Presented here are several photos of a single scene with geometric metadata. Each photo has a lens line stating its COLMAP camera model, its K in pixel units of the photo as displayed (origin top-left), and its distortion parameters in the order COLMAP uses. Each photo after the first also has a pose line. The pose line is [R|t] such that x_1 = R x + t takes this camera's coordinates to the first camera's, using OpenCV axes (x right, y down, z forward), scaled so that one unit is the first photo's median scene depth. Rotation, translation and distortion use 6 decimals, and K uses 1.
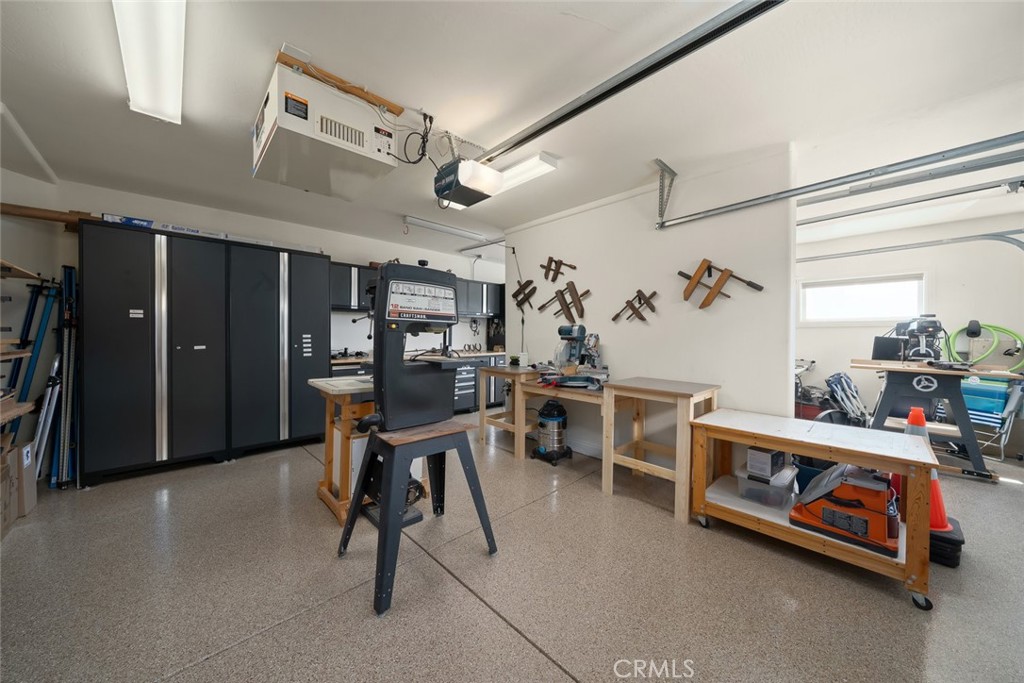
lens RADIAL K [[361.7, 0, 511.5], [0, 361.7, 338.8], [0, 0, 1]] dist [-0.001891, -0.000089]
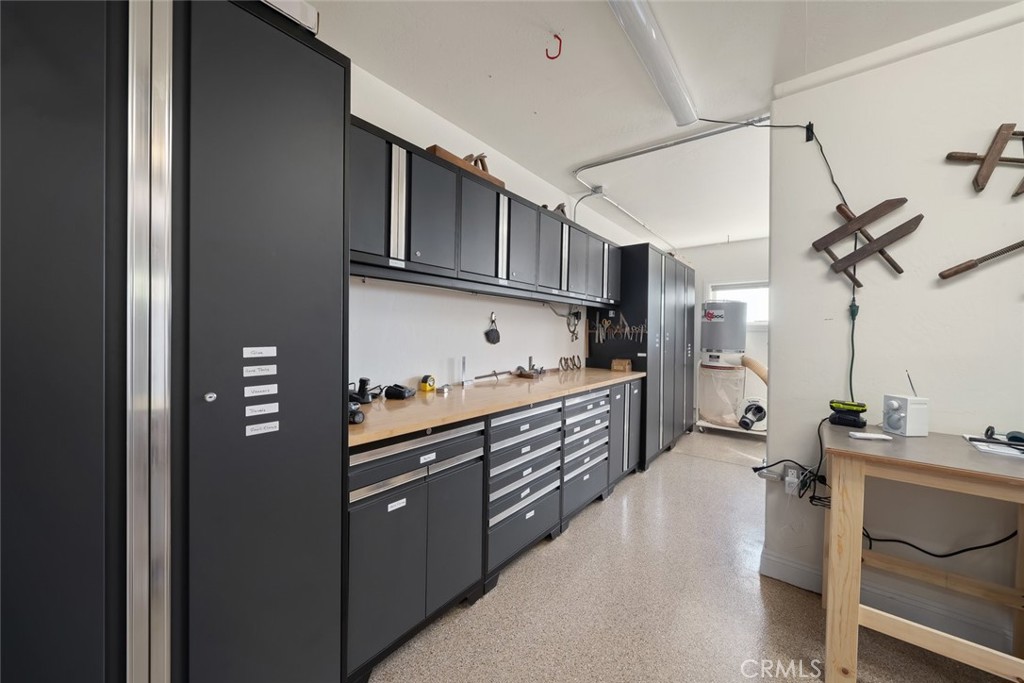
lens RADIAL K [[383.5, 0, 512.5], [0, 383.5, 341.1], [0, 0, 1]] dist [-0.002598, -0.000076]
pose [[0.992174, 0.005429, 0.124744, -0.376986], [-0.006116, 0.999968, 0.005124, -0.015571], [-0.124712, -0.005847, 0.992176, 0.633995]]
